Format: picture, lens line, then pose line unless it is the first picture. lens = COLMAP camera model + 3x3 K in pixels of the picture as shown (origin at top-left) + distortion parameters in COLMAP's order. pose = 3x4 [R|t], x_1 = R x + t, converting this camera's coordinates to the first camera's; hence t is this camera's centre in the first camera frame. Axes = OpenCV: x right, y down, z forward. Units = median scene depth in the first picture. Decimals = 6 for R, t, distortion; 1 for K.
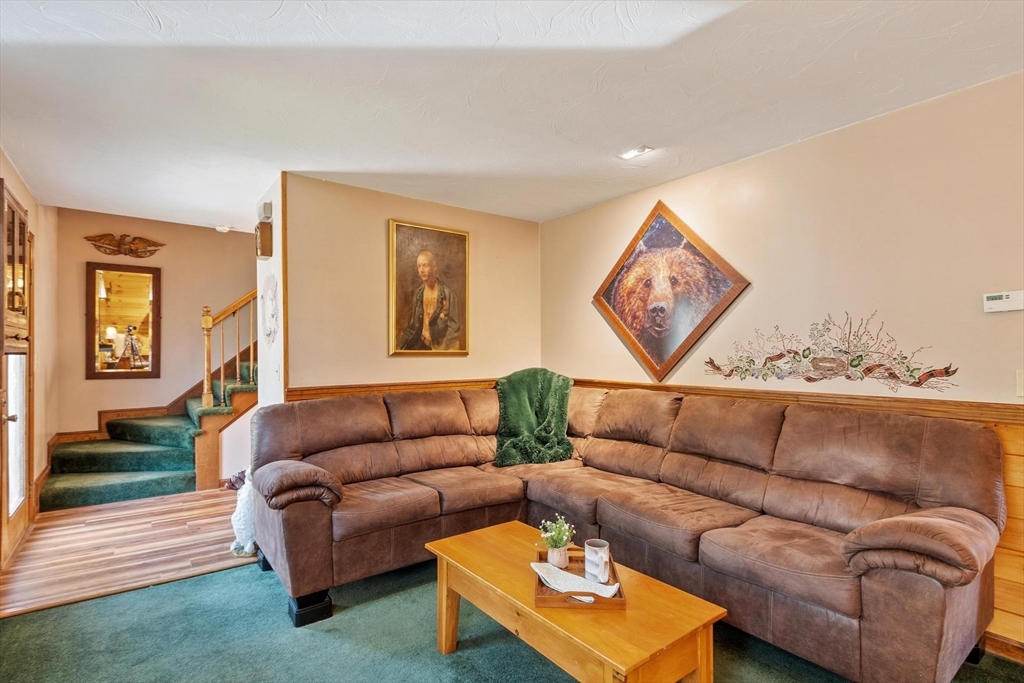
lens RADIAL K [[498.2, 0, 509.9], [0, 498.2, 350.8], [0, 0, 1]] dist [0.002957, -0.000518]
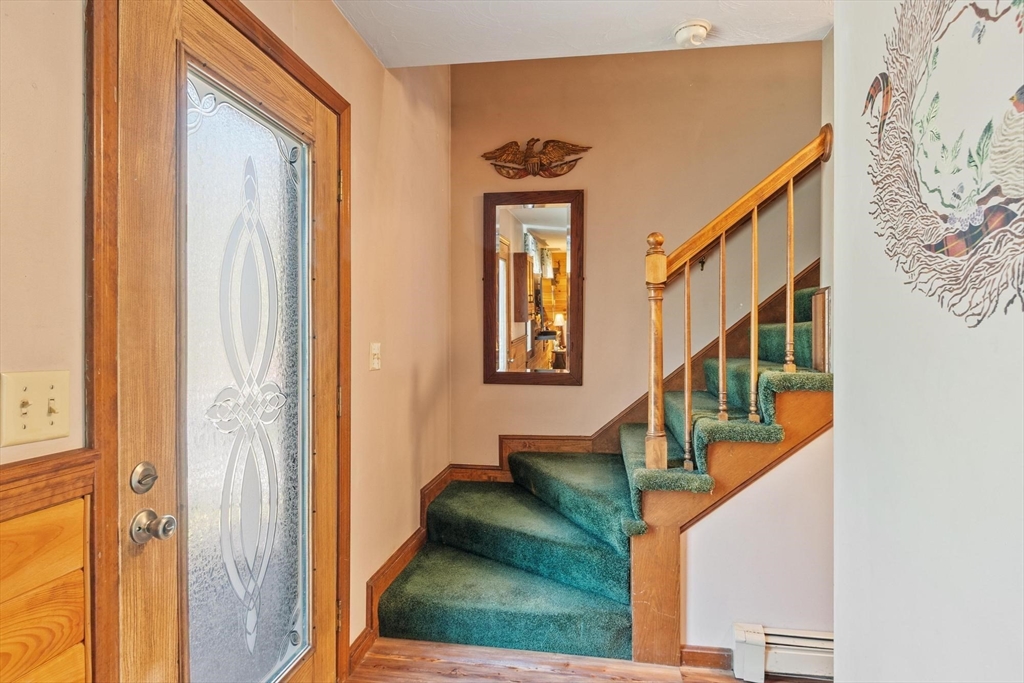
lens RADIAL K [[559.4, 0, 512.0], [0, 559.4, 341.5], [0, 0, 1]] dist [-0.002243, -0.000714]
pose [[0.700245, 0.004667, -0.713887, -0.461118], [-0.002478, 0.999988, 0.004107, 0.003342], [0.713898, -0.001107, 0.700249, 0.756904]]
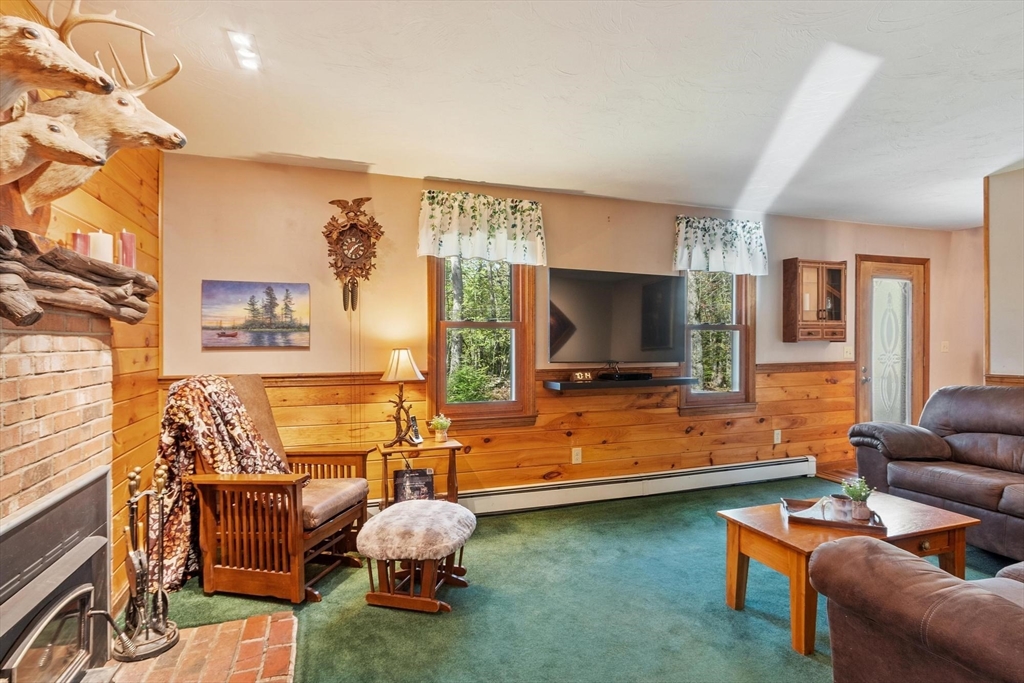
lens RADIAL K [[521.6, 0, 510.5], [0, 521.6, 343.3], [0, 0, 1]] dist [0.004650, -0.000038]
pose [[-0.302539, 0.009504, -0.953090, 0.883734], [0.005504, 0.999951, 0.008224, -0.007616], [0.953121, -0.002758, -0.302576, 0.320057]]
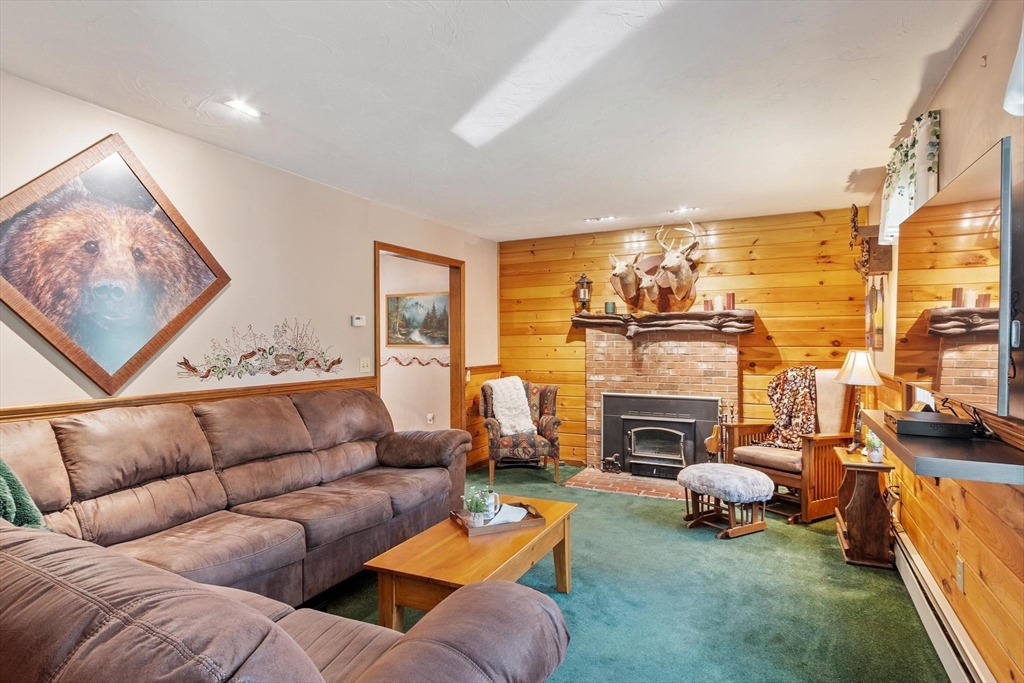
lens RADIAL K [[549.8, 0, 507.5], [0, 549.8, 347.9], [0, 0, 1]] dist [0.001512, 0.000498]
pose [[-0.439291, -0.001756, 0.898343, -0.622406], [0.004550, 0.999981, 0.004180, -0.003763], [-0.898333, 0.005923, -0.439275, 0.839787]]
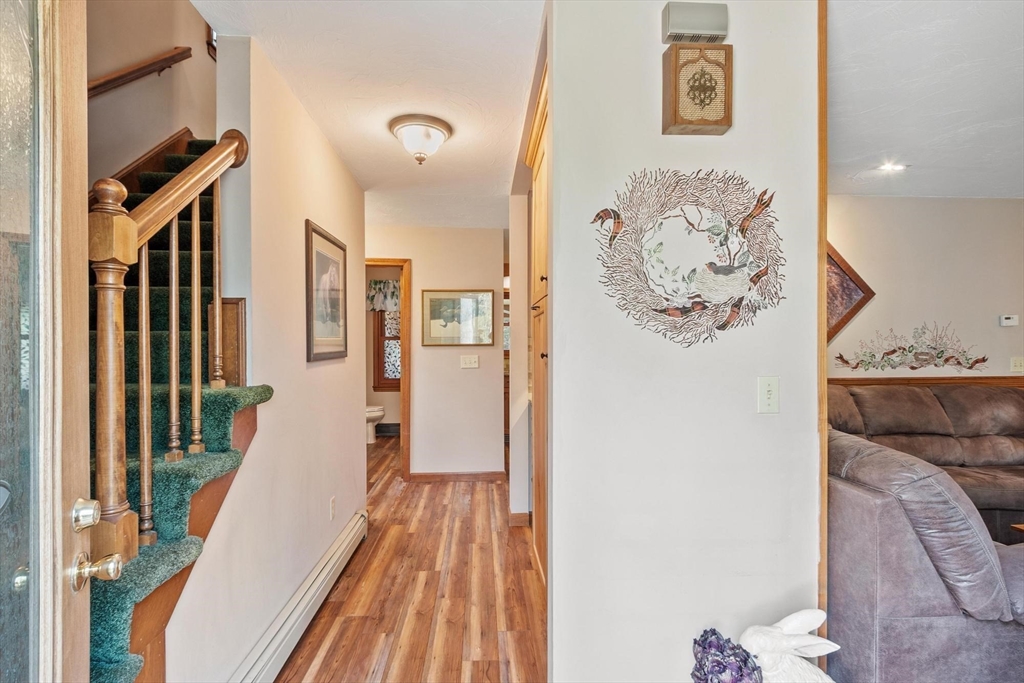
lens RADIAL K [[508.8, 0, 508.3], [0, 508.8, 344.8], [0, 0, 1]] dist [-0.001033, -0.000550]
pose [[0.559323, 0.002962, 0.828944, -0.956686], [0.001254, 0.999989, -0.004420, -0.002015], [-0.828949, 0.003512, 0.559314, 0.894874]]
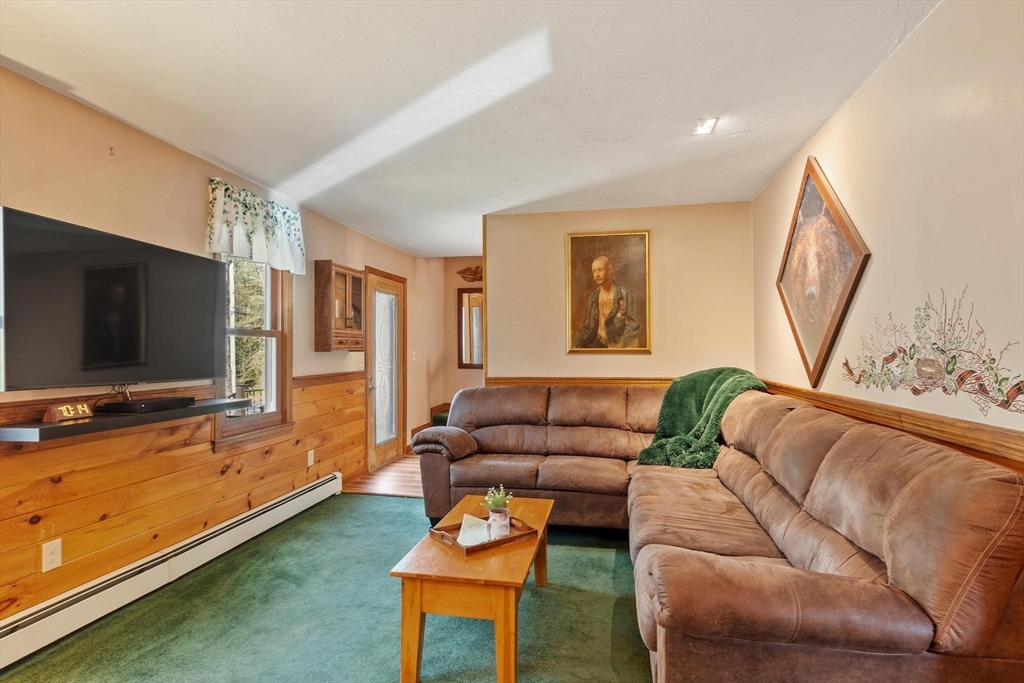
lens RADIAL K [[536.3, 0, 510.5], [0, 536.3, 347.1], [0, 0, 1]] dist [0.004504, 0.000722]
pose [[0.667187, -0.003865, -0.744880, 0.609117], [0.003148, 0.999992, -0.002369, -0.001658], [0.744884, -0.000765, 0.667194, 0.083811]]
